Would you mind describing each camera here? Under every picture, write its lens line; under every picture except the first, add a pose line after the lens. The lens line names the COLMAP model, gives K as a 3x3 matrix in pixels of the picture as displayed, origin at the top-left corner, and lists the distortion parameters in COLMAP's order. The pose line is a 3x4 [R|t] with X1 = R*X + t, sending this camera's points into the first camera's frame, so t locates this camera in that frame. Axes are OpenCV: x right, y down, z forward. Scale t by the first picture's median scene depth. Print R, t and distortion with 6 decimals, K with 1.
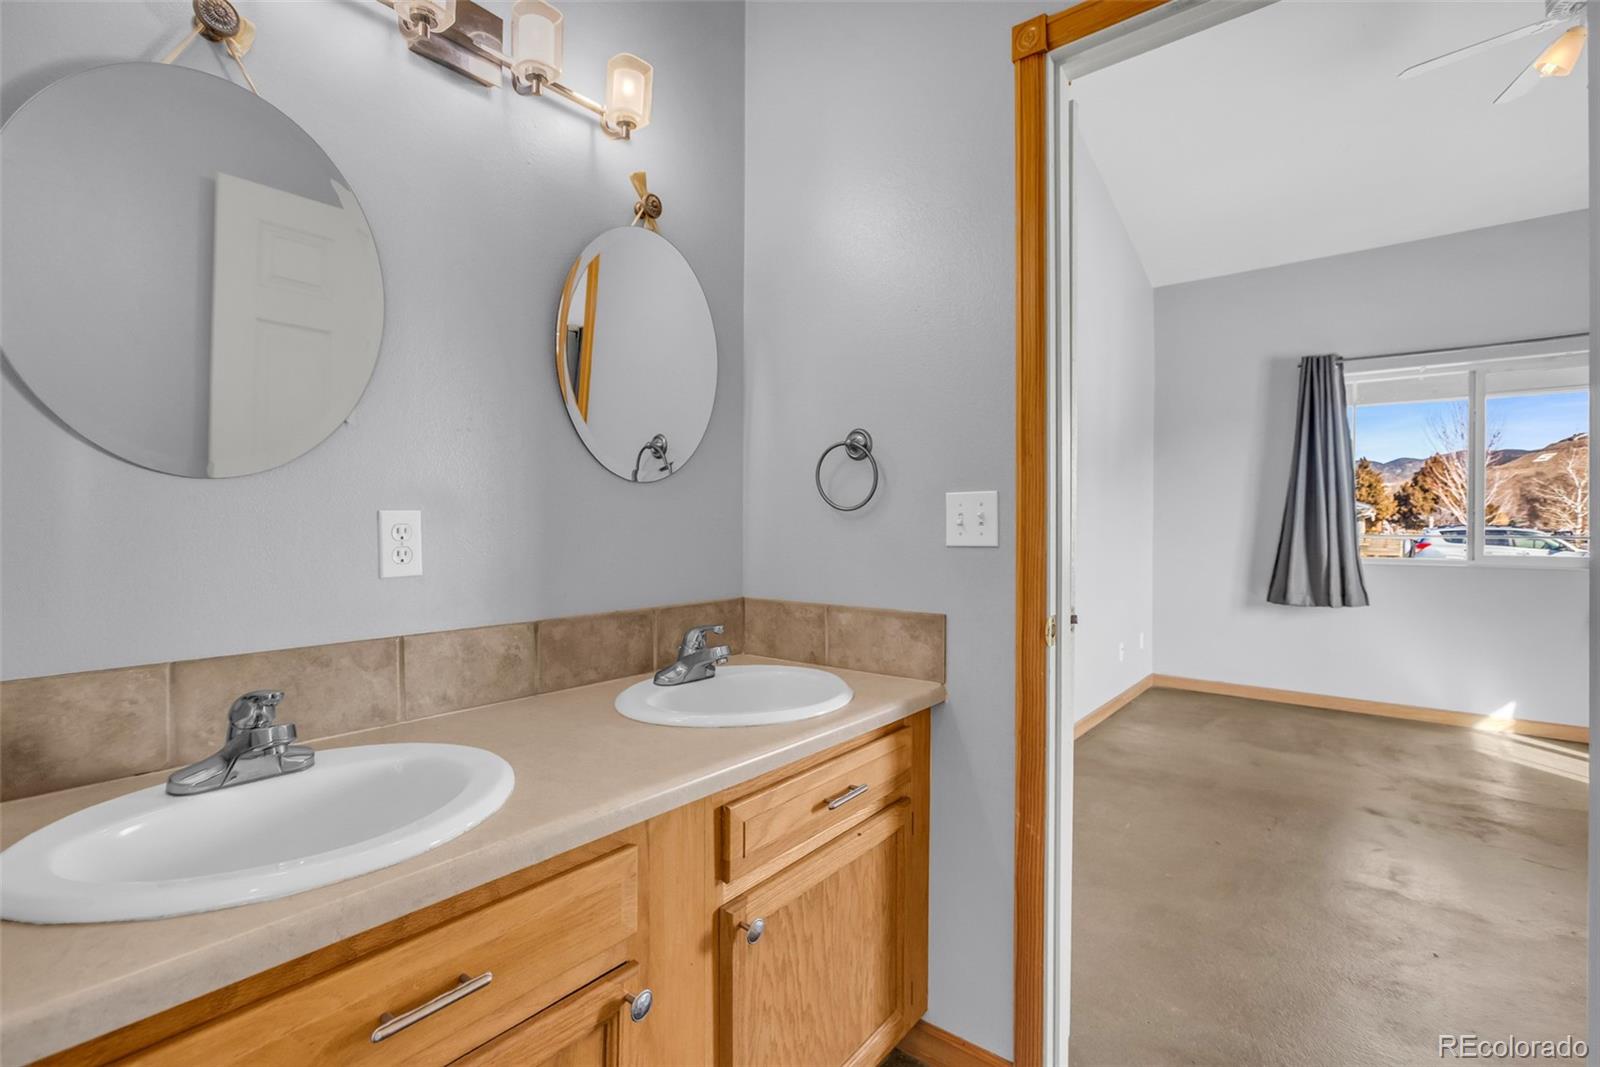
lens RADIAL K [[720.8, 0, 773.6], [0, 720.8, 530.2], [0, 0, 1]] dist [-0.014718, 0.010589]
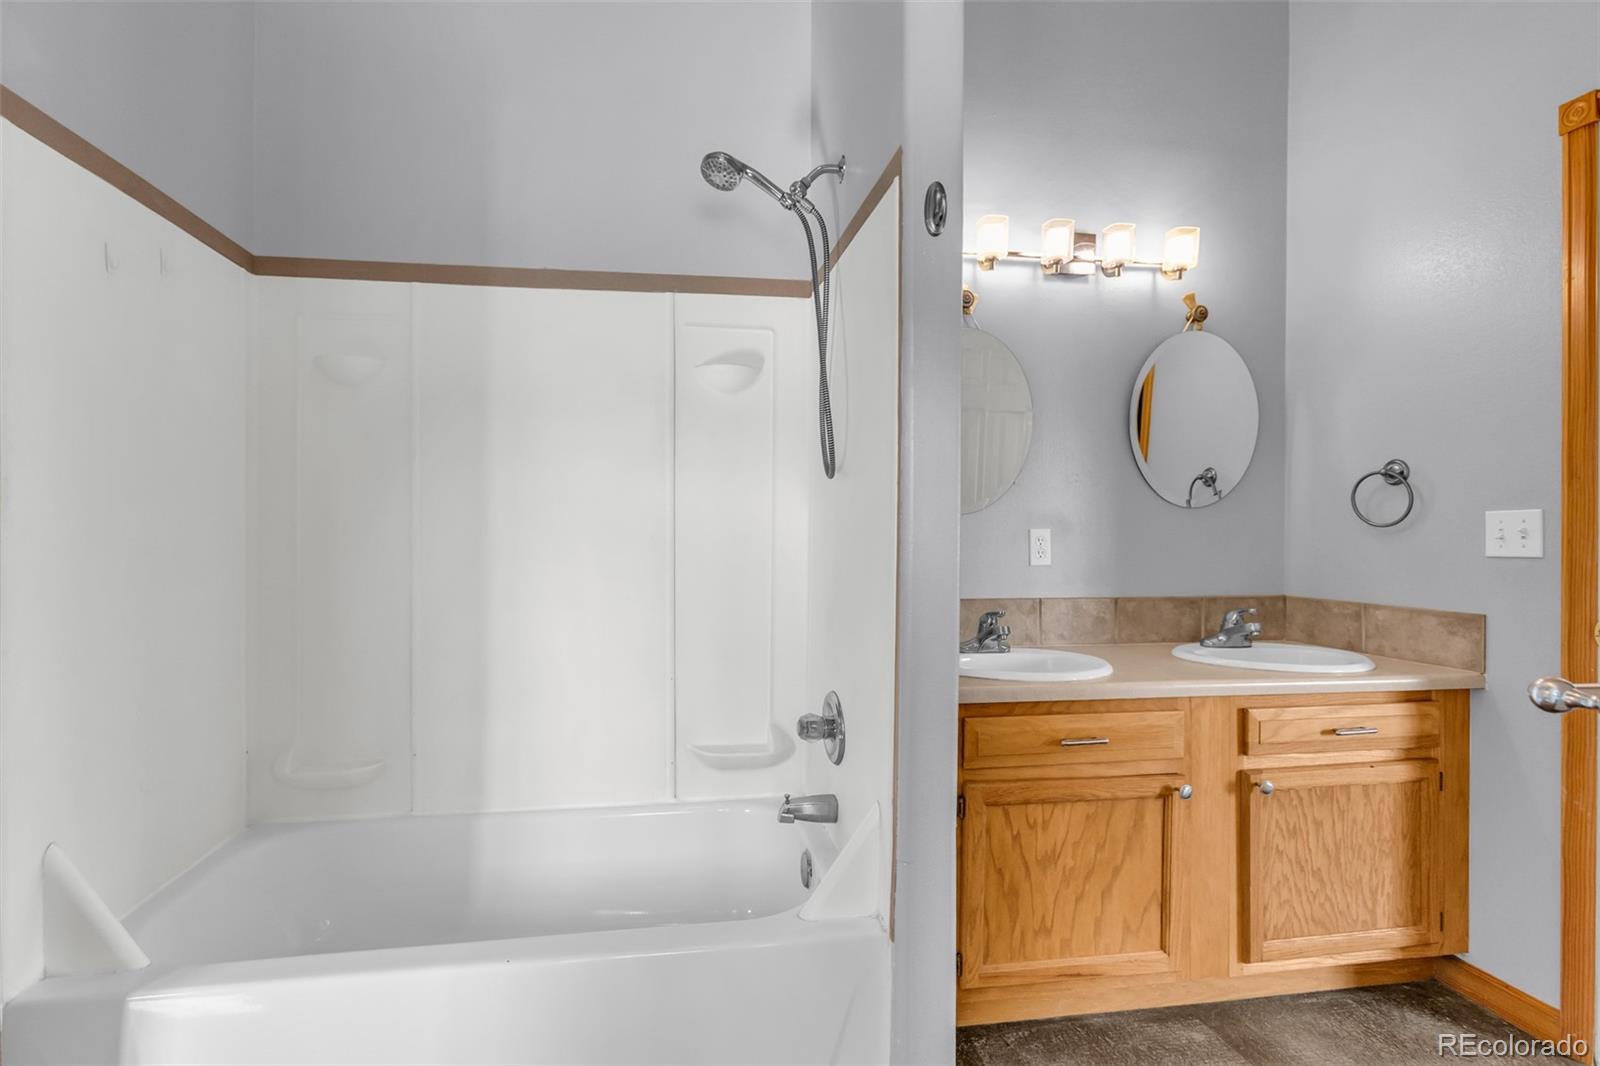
lens RADIAL K [[720.8, 0, 772.3], [0, 720.8, 530.5], [0, 0, 1]] dist [-0.014718, 0.010589]
pose [[0.748877, -0.002622, -0.662704, 0.149975], [-0.009240, 0.999854, -0.014397, 0.007567], [0.662645, 0.016905, 0.748743, -0.675981]]
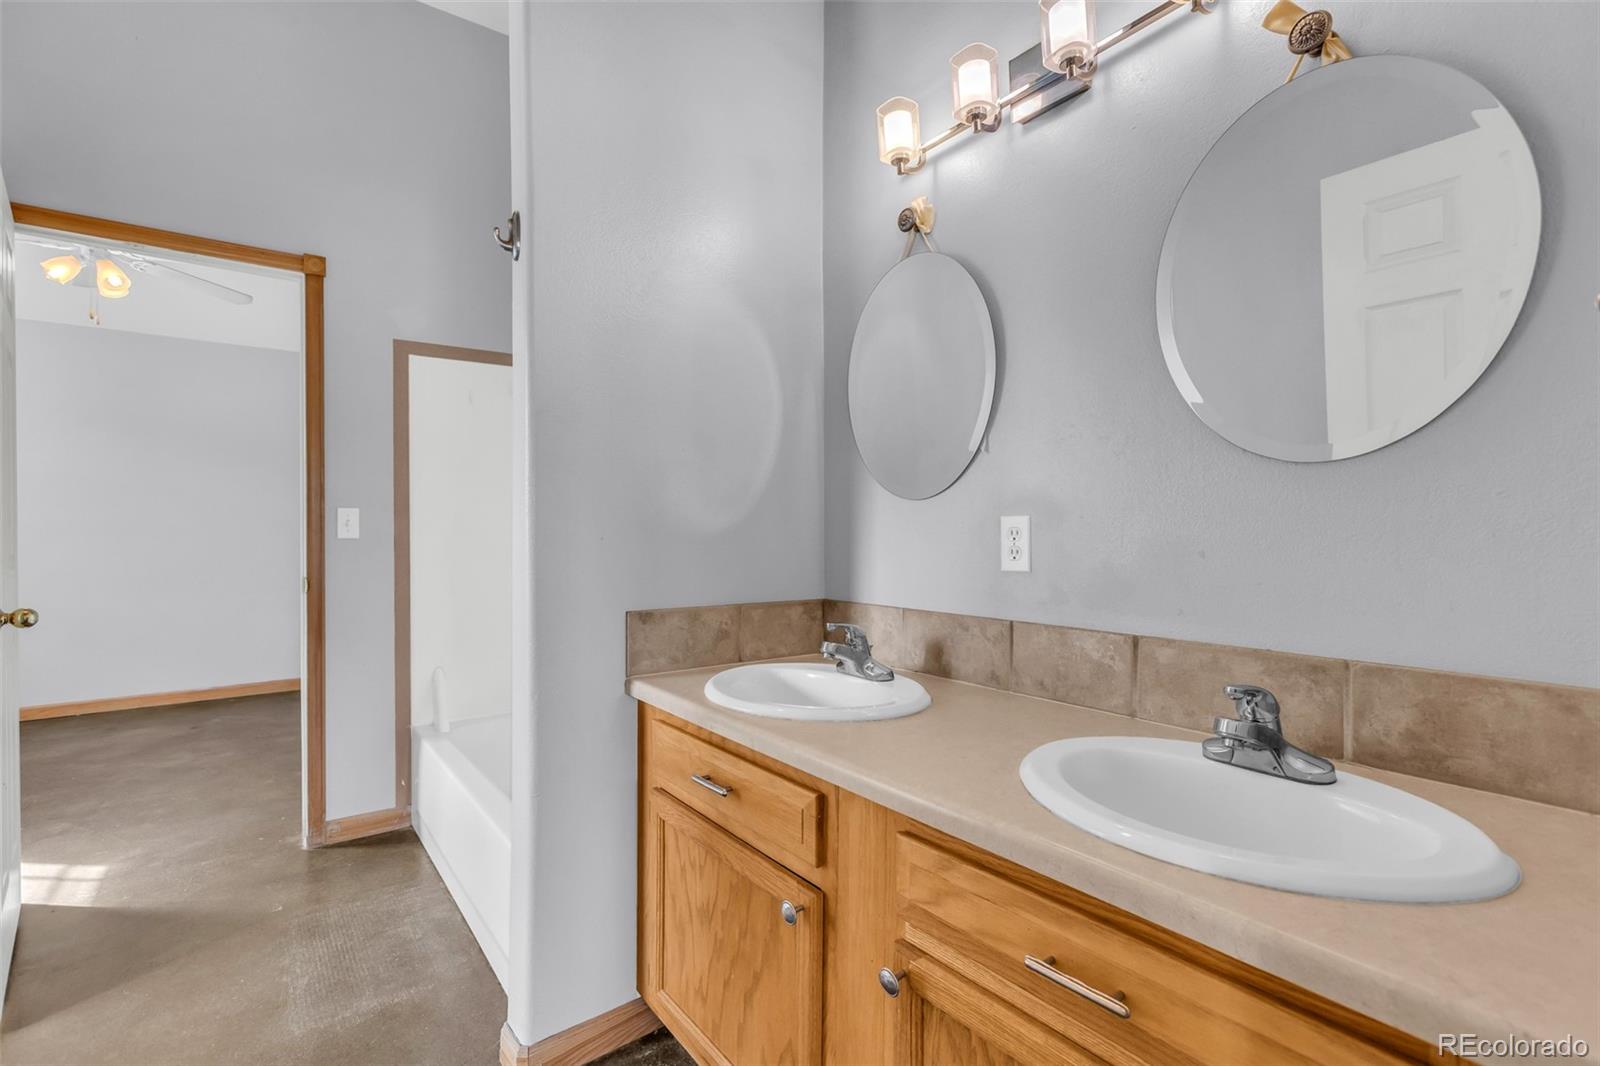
lens RADIAL K [[720.8, 0, 802.1], [0, 720.8, 533.3], [0, 0, 1]] dist [-0.014718, 0.010589]
pose [[-0.210371, -0.000718, -0.977621, 0.606308], [-0.010597, 0.999943, 0.001546, 0.002817], [0.977564, 0.010685, -0.210366, 0.755928]]
